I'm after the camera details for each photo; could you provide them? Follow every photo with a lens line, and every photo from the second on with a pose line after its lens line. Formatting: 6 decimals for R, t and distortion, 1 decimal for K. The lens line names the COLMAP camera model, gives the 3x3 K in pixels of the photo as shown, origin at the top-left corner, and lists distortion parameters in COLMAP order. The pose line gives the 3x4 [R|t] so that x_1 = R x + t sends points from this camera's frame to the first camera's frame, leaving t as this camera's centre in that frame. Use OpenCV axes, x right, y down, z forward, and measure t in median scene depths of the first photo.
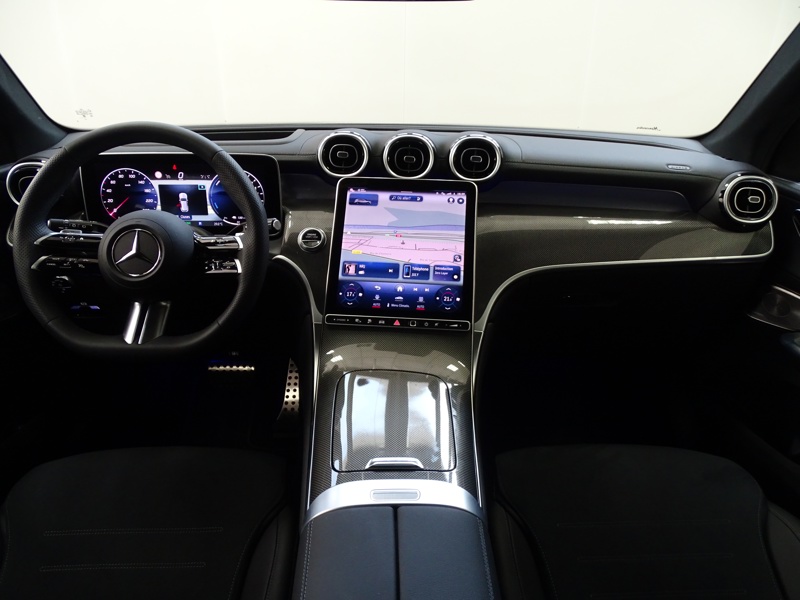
lens RADIAL K [[570.7, 0, 400.0], [0, 570.7, 300.0], [0, 0, 1]] dist [-0.003689, 0.001416]
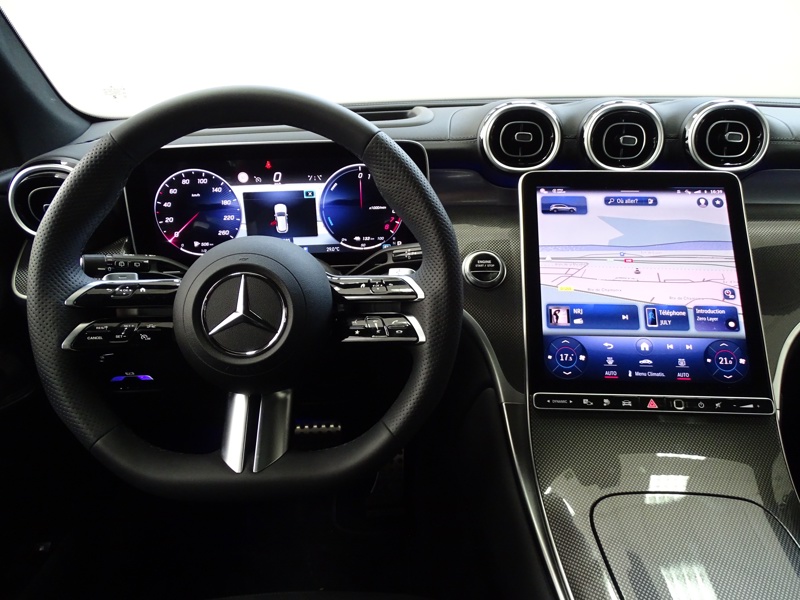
lens RADIAL K [[570.7, 0, 400.0], [0, 570.7, 300.0], [0, 0, 1]] dist [-0.003689, 0.001416]
pose [[0.999398, -0.034429, 0.004383, -0.262915], [0.034393, 0.999377, 0.007913, -0.082502], [-0.004652, -0.007758, 0.999959, 0.363732]]
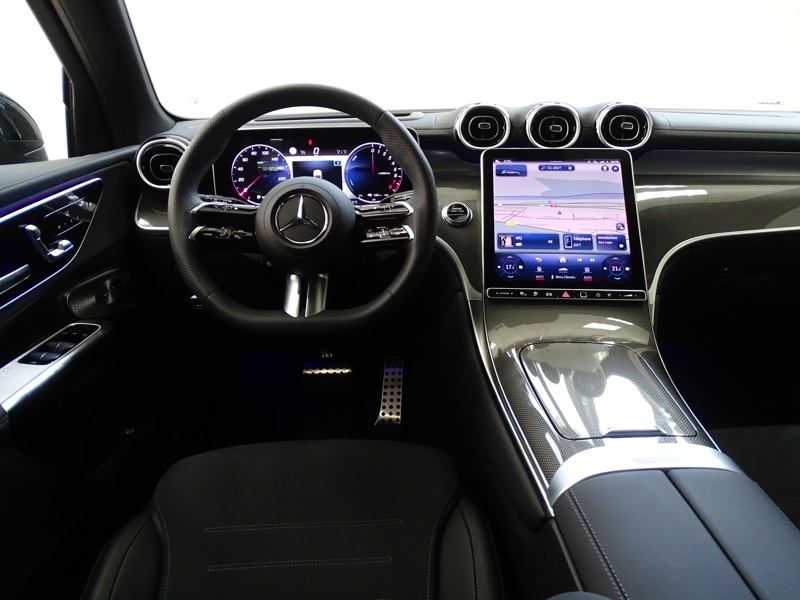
lens RADIAL K [[565.6, 0, 400.0], [0, 565.6, 300.0], [0, 0, 1]] dist [-0.002295, -0.000445]
pose [[0.999680, -0.025242, 0.001476, -0.262470], [0.025285, 0.998147, -0.055354, 0.088229], [-0.000076, 0.055374, 0.998466, 0.076077]]
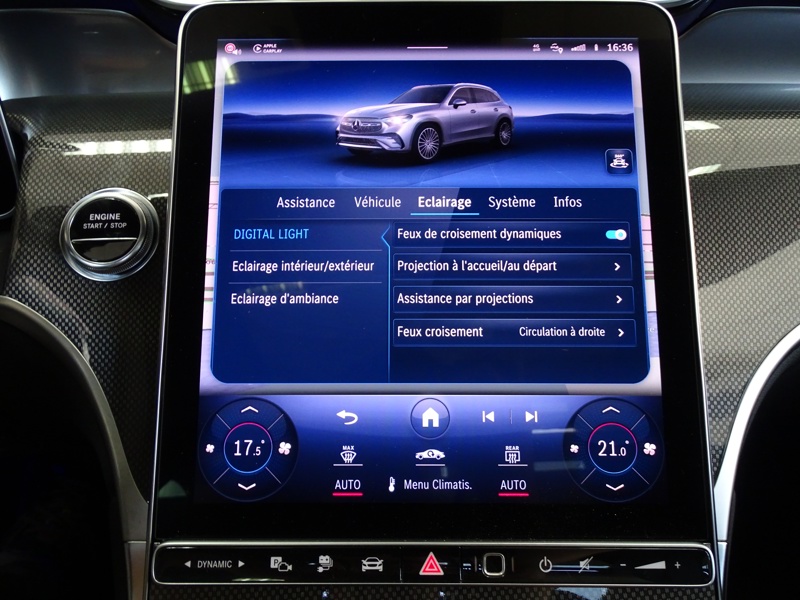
lens RADIAL K [[570.7, 0, 400.0], [0, 570.7, 300.0], [0, 0, 1]] dist [-0.003689, 0.001416]
pose [[0.996942, -0.060155, 0.049874, -0.023876], [0.052135, 0.987477, 0.148902, -0.111859], [-0.058206, -0.145847, 0.987593, 0.723155]]
